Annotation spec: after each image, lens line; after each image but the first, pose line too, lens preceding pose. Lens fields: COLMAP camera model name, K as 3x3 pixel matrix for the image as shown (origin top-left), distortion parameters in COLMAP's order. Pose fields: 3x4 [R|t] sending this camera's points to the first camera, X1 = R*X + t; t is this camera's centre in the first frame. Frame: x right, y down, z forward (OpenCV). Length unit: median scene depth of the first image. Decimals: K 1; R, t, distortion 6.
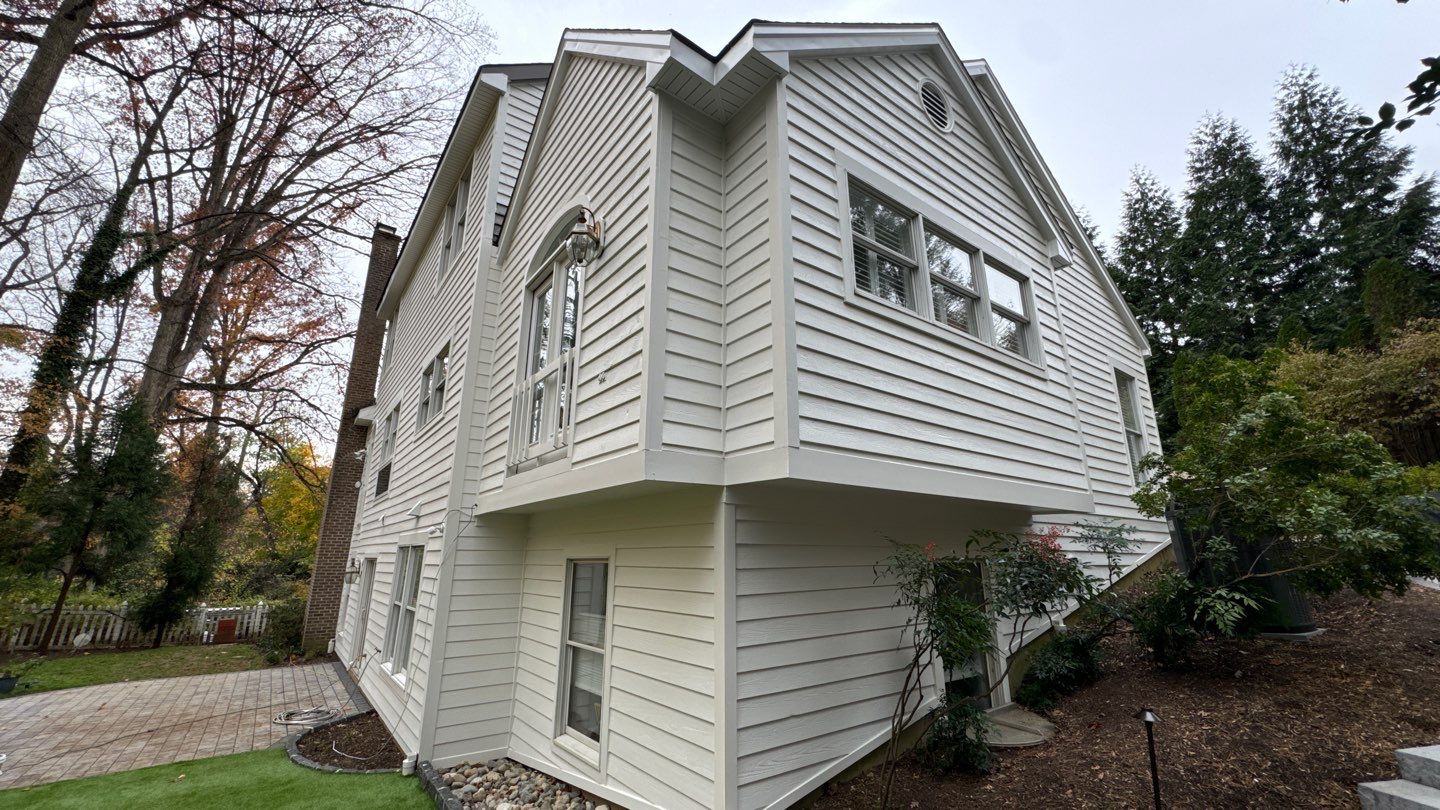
lens RADIAL K [[572.1, 0, 720.0], [0, 572.1, 405.0], [0, 0, 1]] dist [-0.003281, 0.000420]
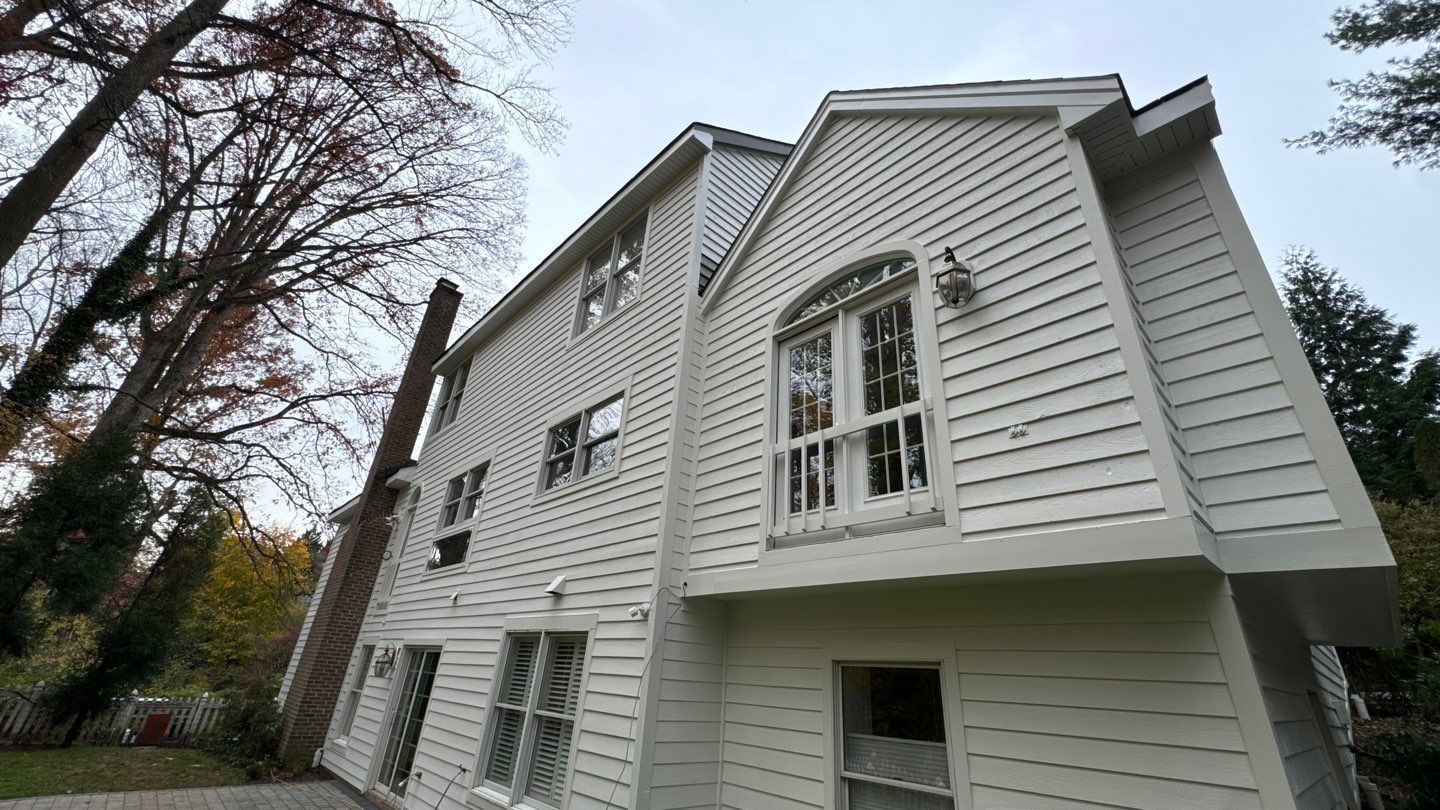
lens RADIAL K [[572.1, 0, 720.0], [0, 572.1, 405.0], [0, 0, 1]] dist [-0.003281, 0.000420]
pose [[0.991795, 0.104563, 0.073547, -0.188636], [-0.089166, 0.978086, -0.188140, 0.029717], [-0.091607, 0.180039, 0.979385, 0.057429]]
